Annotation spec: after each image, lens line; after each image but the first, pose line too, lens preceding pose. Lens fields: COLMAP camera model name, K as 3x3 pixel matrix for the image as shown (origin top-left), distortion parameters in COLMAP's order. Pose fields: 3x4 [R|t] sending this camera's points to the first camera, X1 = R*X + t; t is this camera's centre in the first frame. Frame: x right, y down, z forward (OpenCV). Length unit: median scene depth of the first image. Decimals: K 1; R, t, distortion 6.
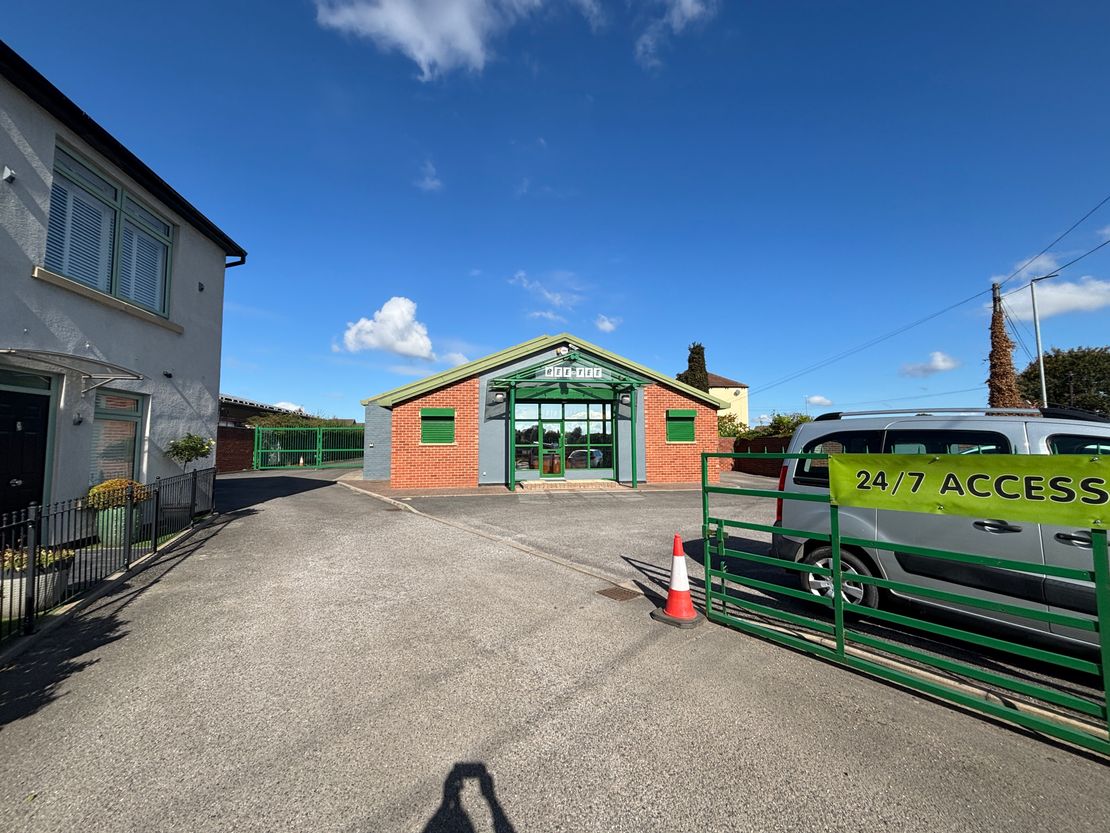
lens RADIAL K [[444.5, 0, 555.0], [0, 444.5, 416.5], [0, 0, 1]] dist [0.001743, -0.000206]
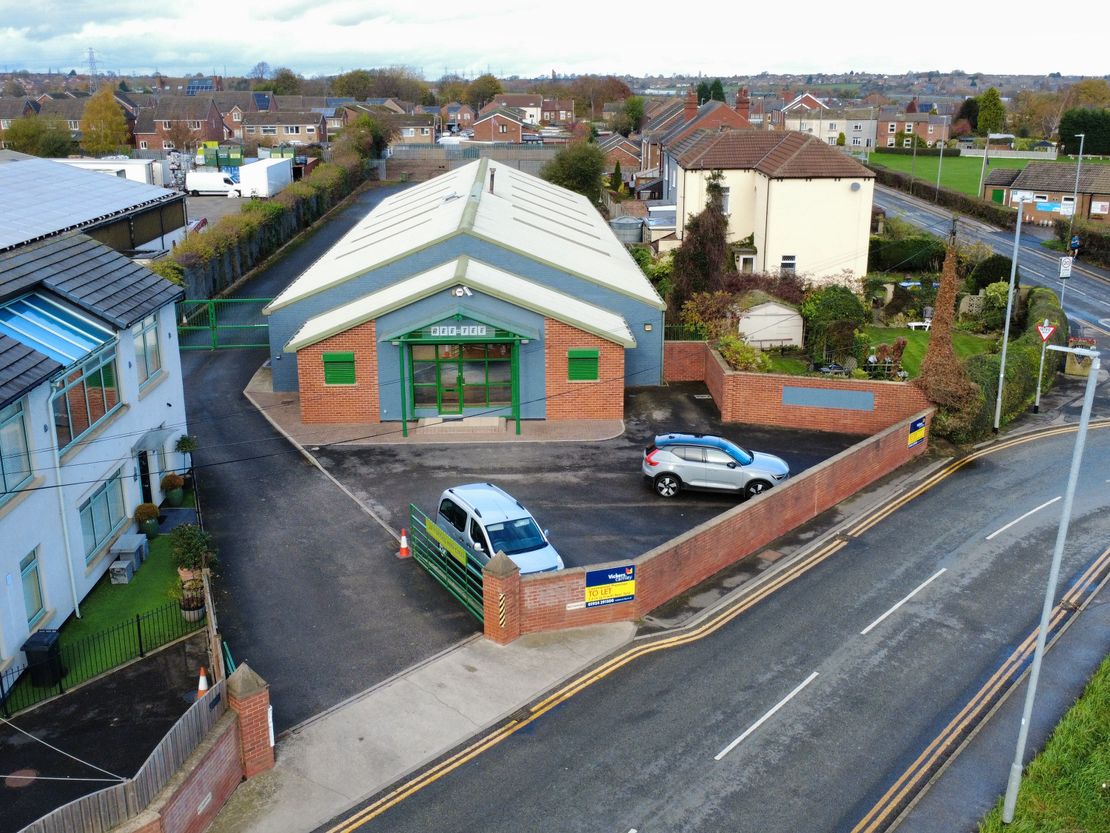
lens RADIAL K [[1115.3, 0, 555.0], [0, 1115.3, 416.5], [0, 0, 1]] dist [0.003736, 0.007257]
pose [[0.991543, 0.034829, -0.125020, 0.883397], [0.011421, 0.936161, 0.351385, -1.217449], [0.129277, -0.349841, 0.927846, -2.177251]]
